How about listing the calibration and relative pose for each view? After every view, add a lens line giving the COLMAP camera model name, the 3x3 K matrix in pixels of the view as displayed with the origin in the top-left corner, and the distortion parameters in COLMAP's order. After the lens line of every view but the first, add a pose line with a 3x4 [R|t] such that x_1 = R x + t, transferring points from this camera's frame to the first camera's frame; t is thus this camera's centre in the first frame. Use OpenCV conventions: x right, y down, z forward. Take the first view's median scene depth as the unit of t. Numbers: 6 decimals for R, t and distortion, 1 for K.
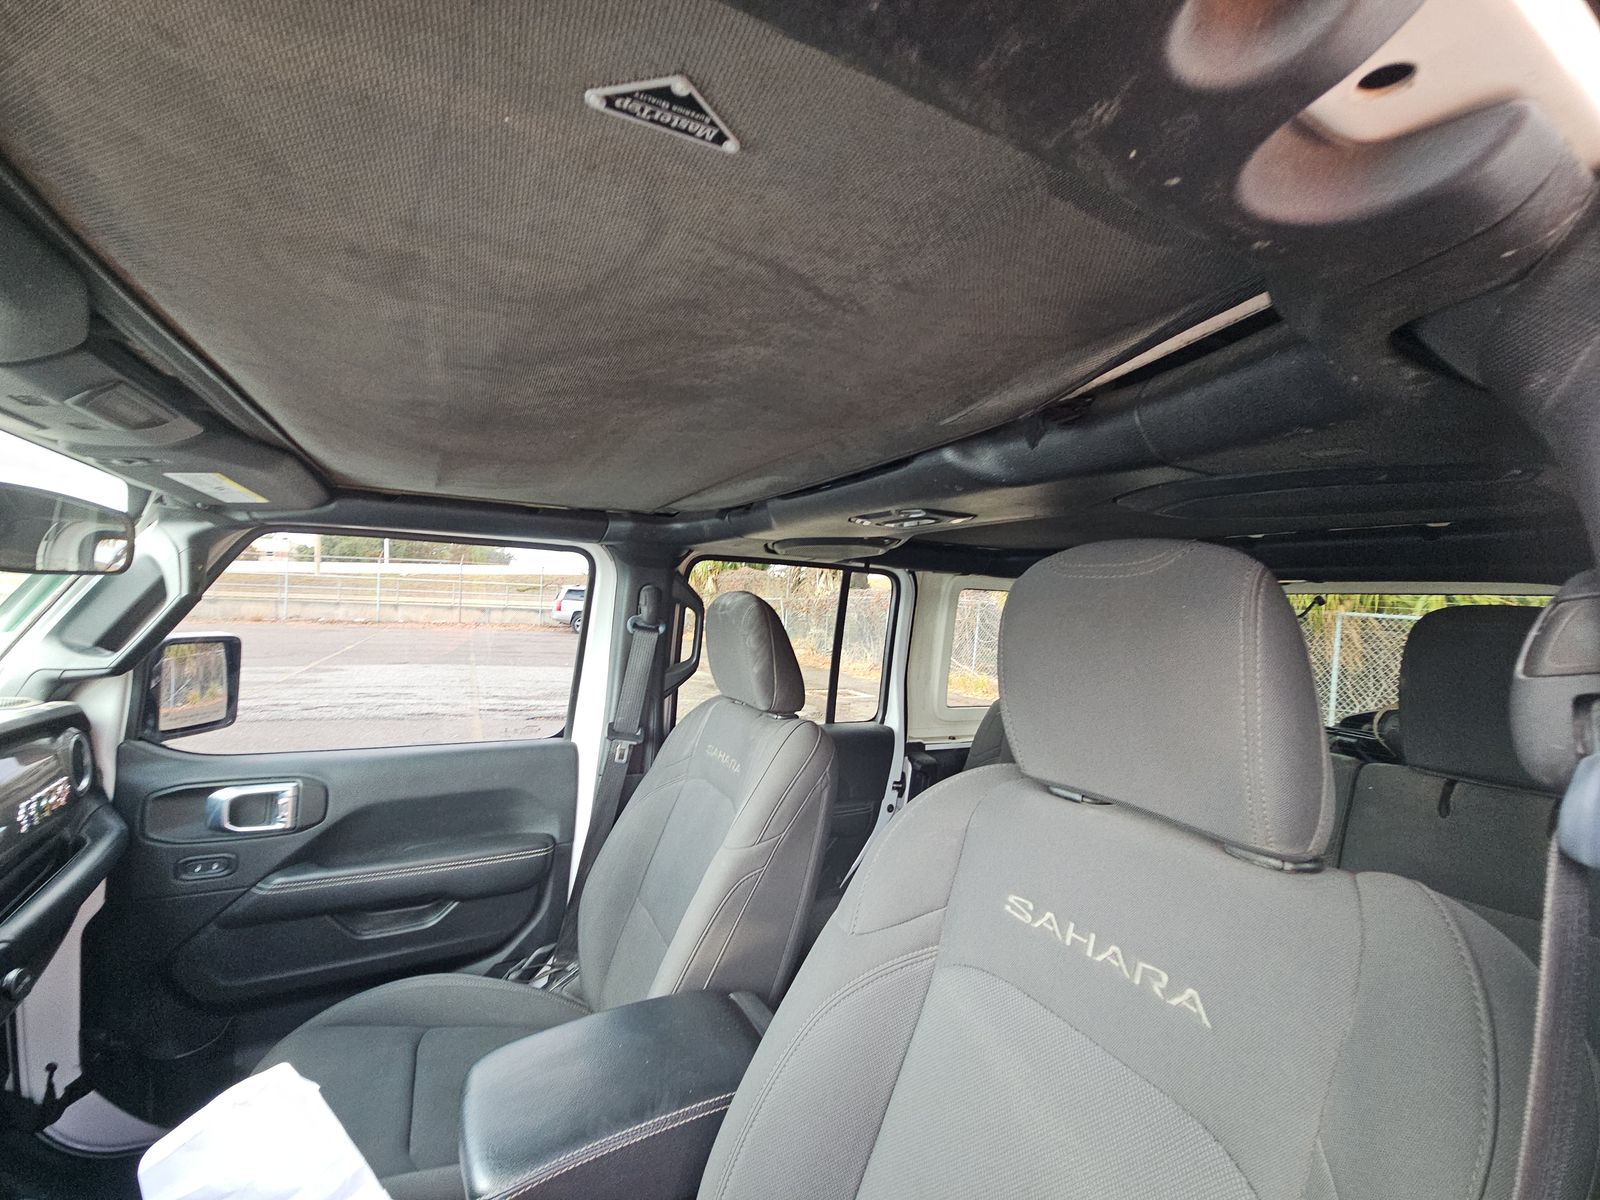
lens RADIAL K [[647.4, 0, 800.0], [0, 647.4, 600.0], [0, 0, 1]] dist [0.000233, 0.000261]
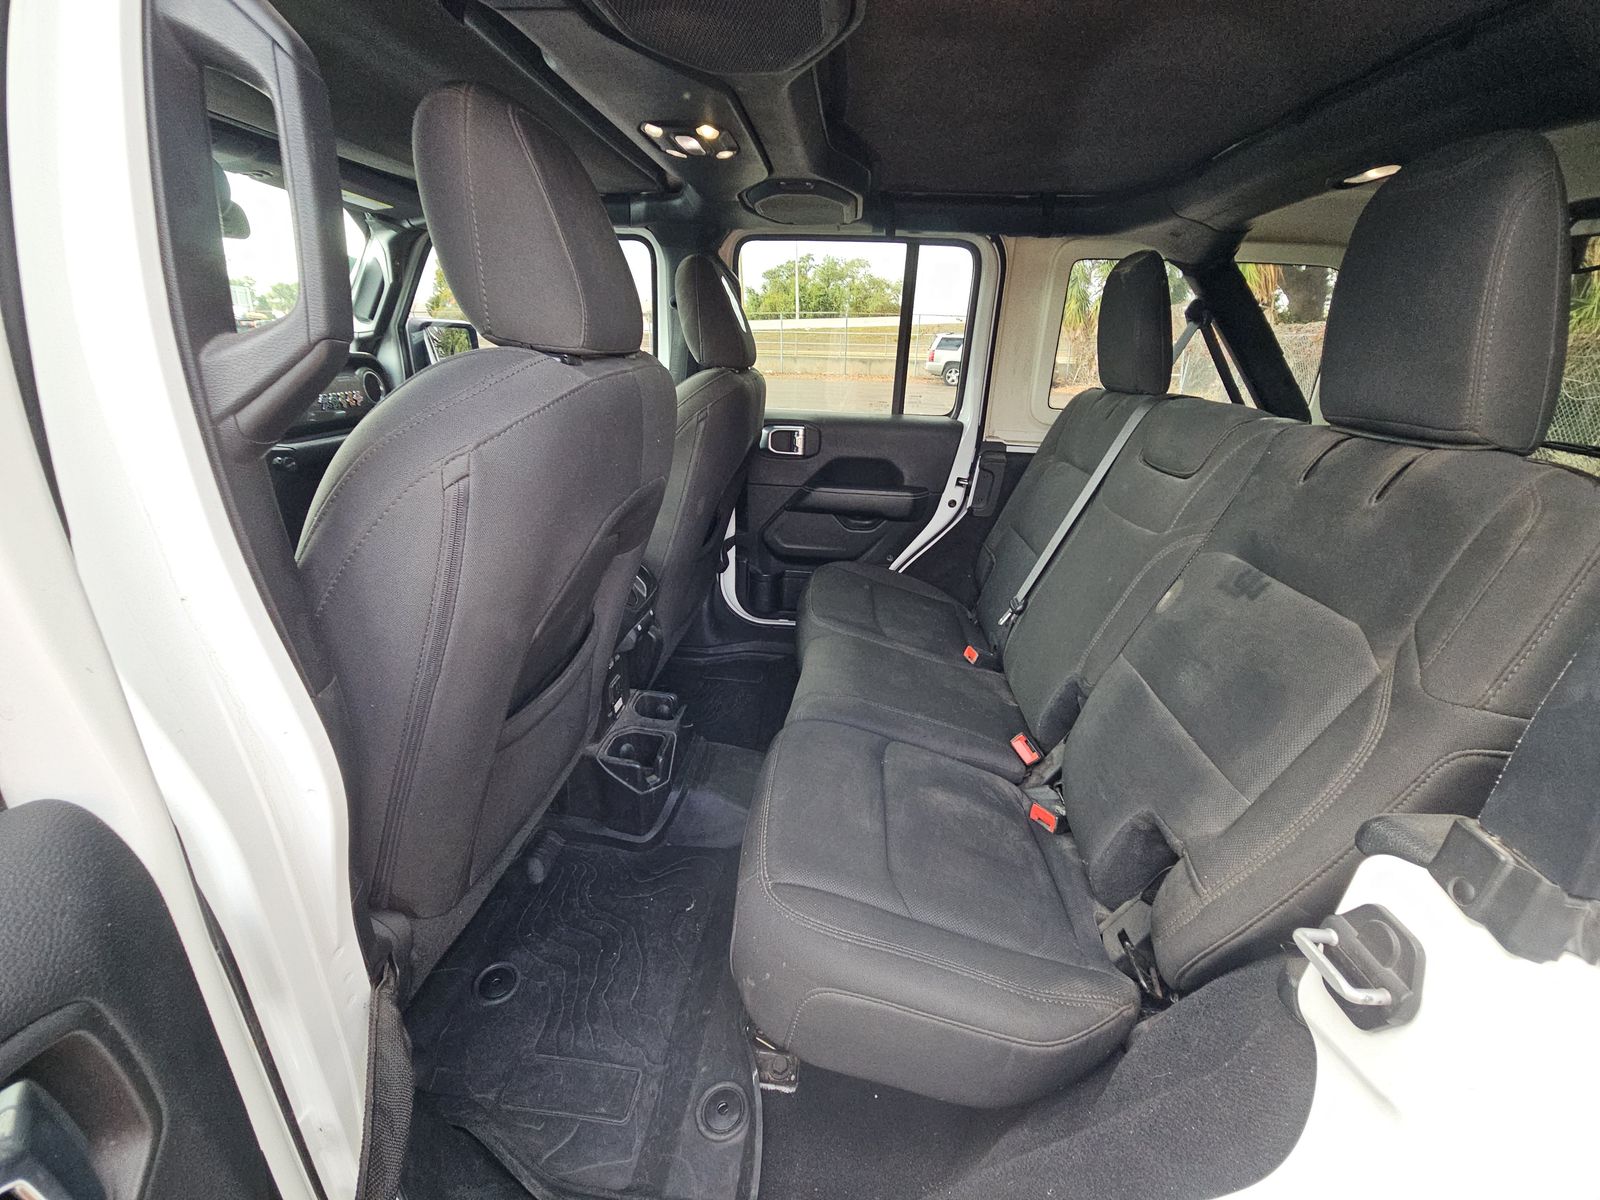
lens RADIAL K [[647.4, 0, 800.0], [0, 647.4, 600.0], [0, 0, 1]] dist [0.000233, 0.000261]
pose [[0.839150, 0.179220, -0.513525, 0.478125], [0.015317, 0.935991, 0.351691, 0.099070], [0.543684, -0.302987, 0.782691, 0.023555]]
